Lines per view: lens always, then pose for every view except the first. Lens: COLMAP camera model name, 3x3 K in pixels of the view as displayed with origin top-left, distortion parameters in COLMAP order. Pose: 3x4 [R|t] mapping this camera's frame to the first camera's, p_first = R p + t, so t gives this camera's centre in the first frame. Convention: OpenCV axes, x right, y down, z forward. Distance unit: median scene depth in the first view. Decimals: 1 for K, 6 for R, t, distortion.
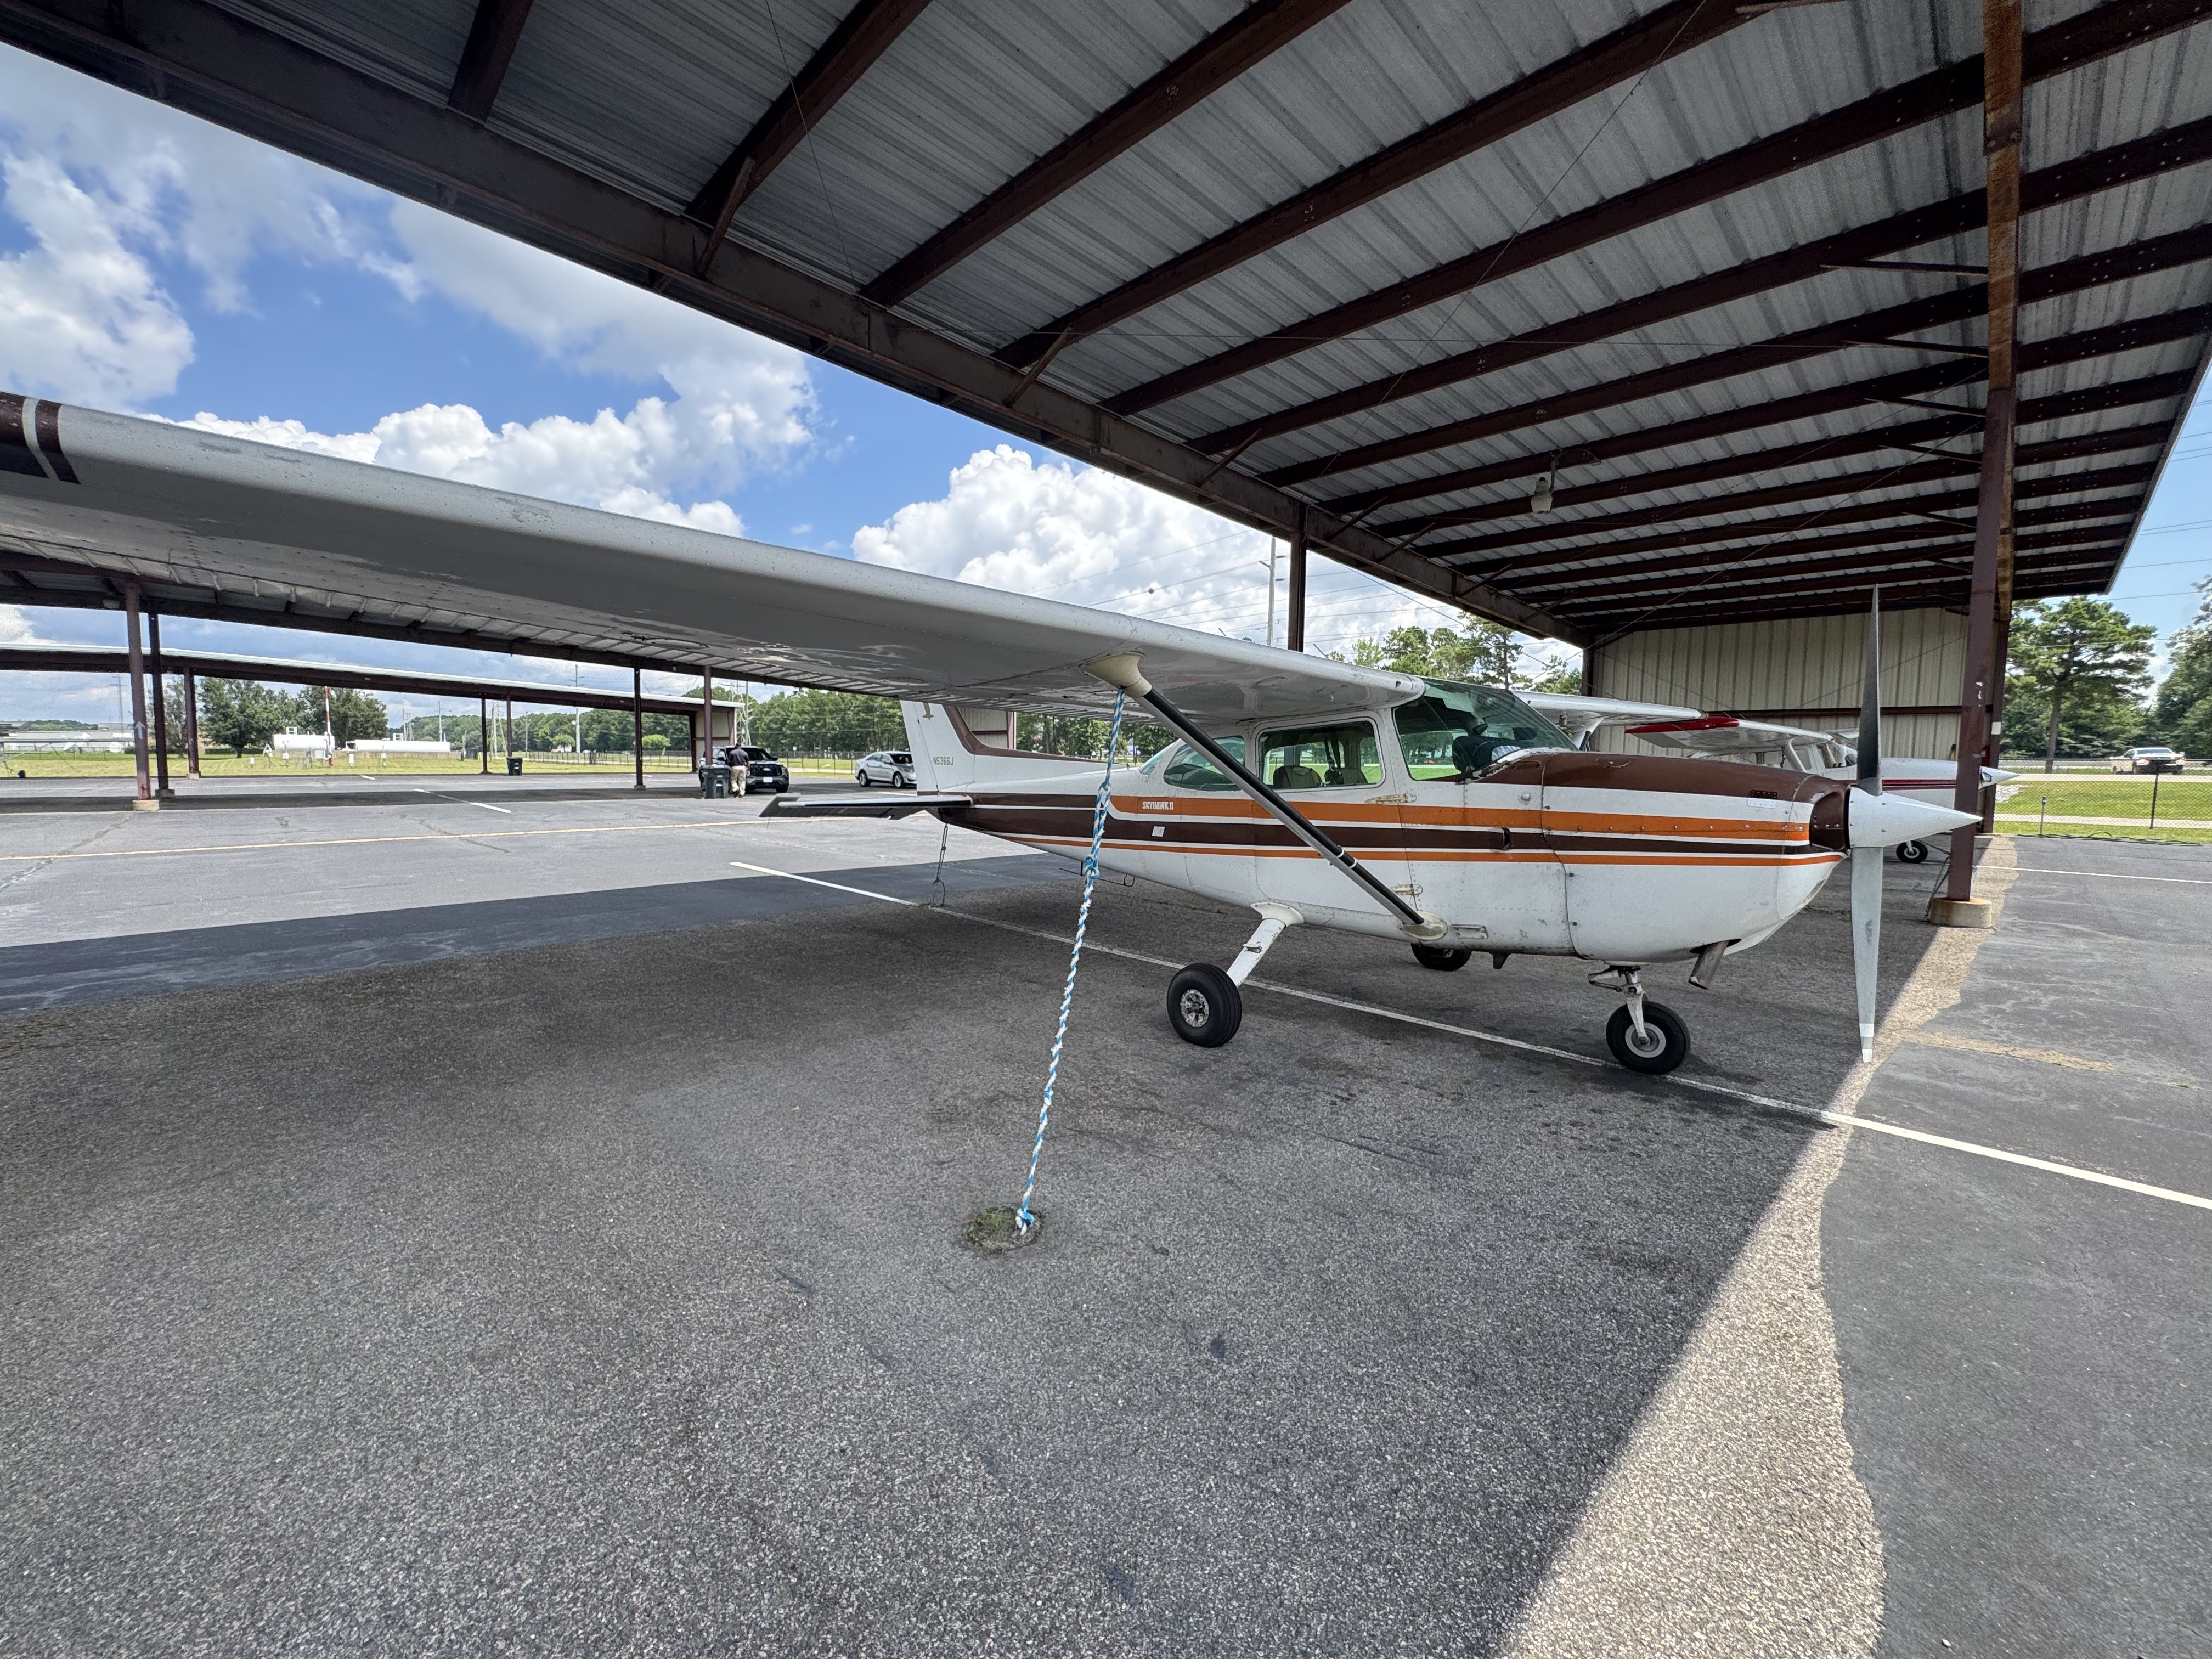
lens RADIAL K [[885.6, 0, 1107.8], [0, 885.6, 826.4], [0, 0, 1]] dist [-0.004170, 0.000890]
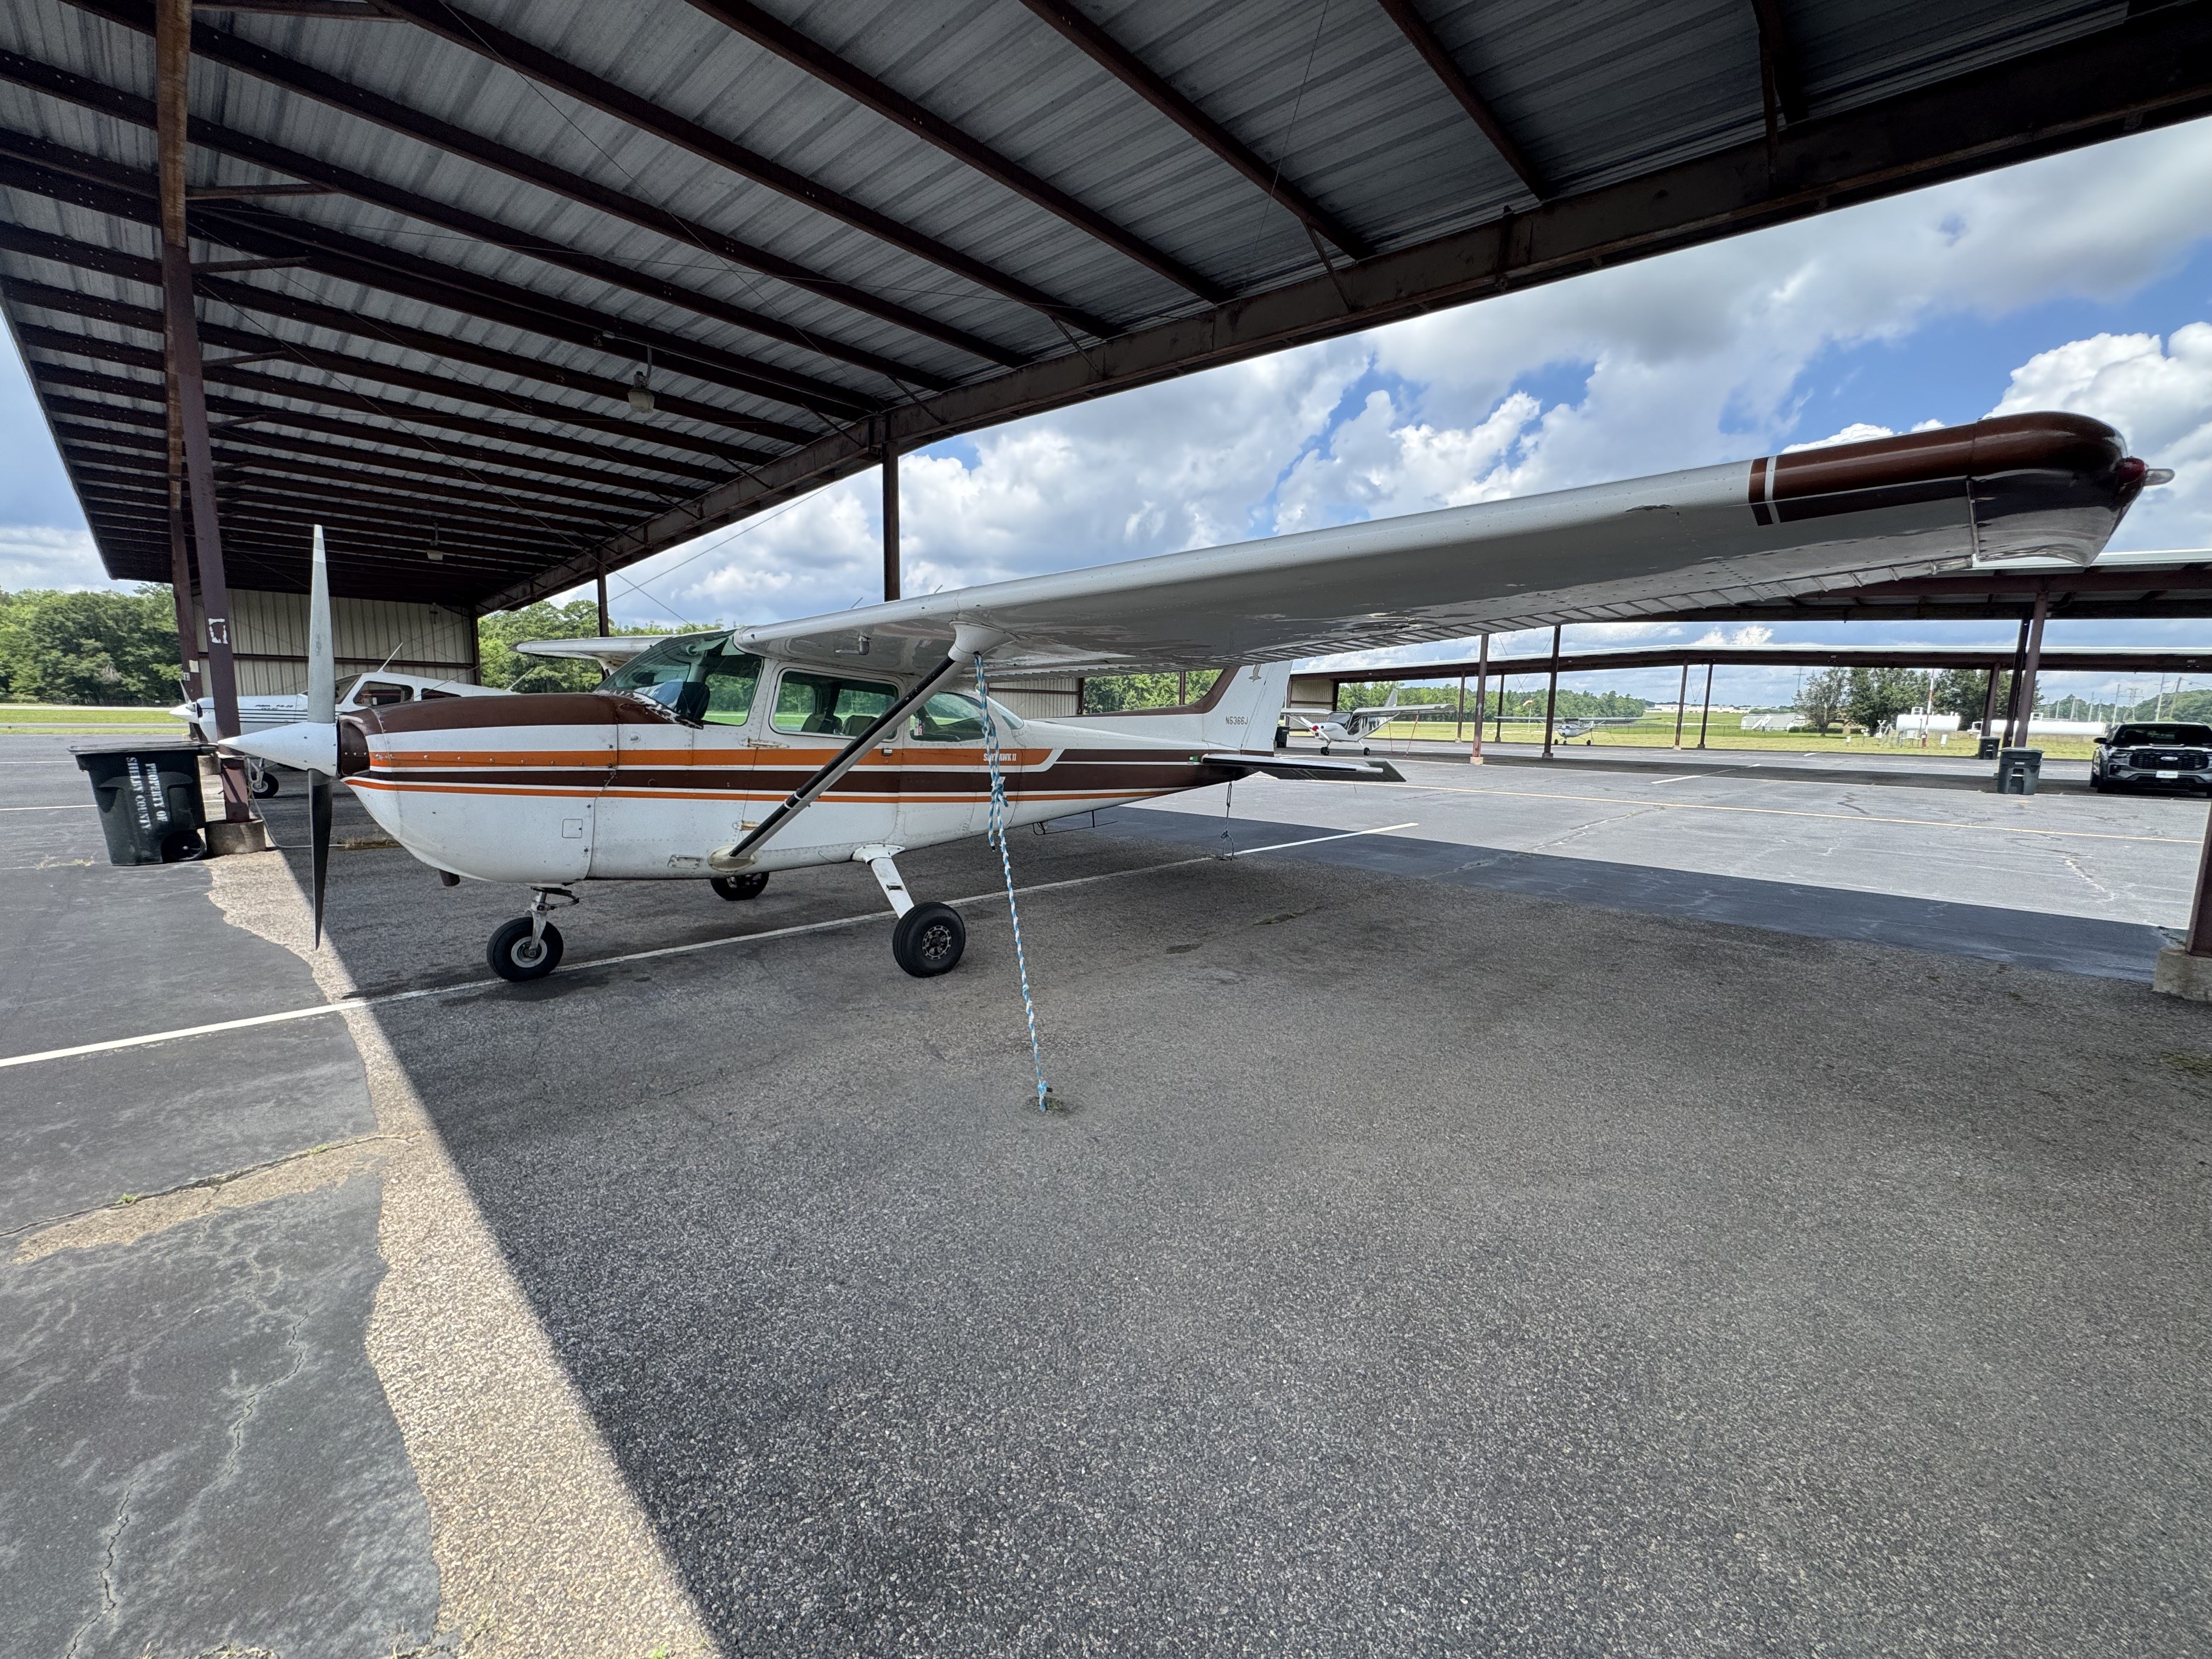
lens RADIAL K [[885.6, 0, 1105.0], [0, 885.6, 828.6], [0, 0, 1]] dist [-0.004170, 0.000890]
pose [[0.030894, 0.117451, -0.992598, 1.696014], [-0.094805, 0.988939, 0.114067, -0.105568], [0.995016, 0.090579, 0.041687, 1.643588]]
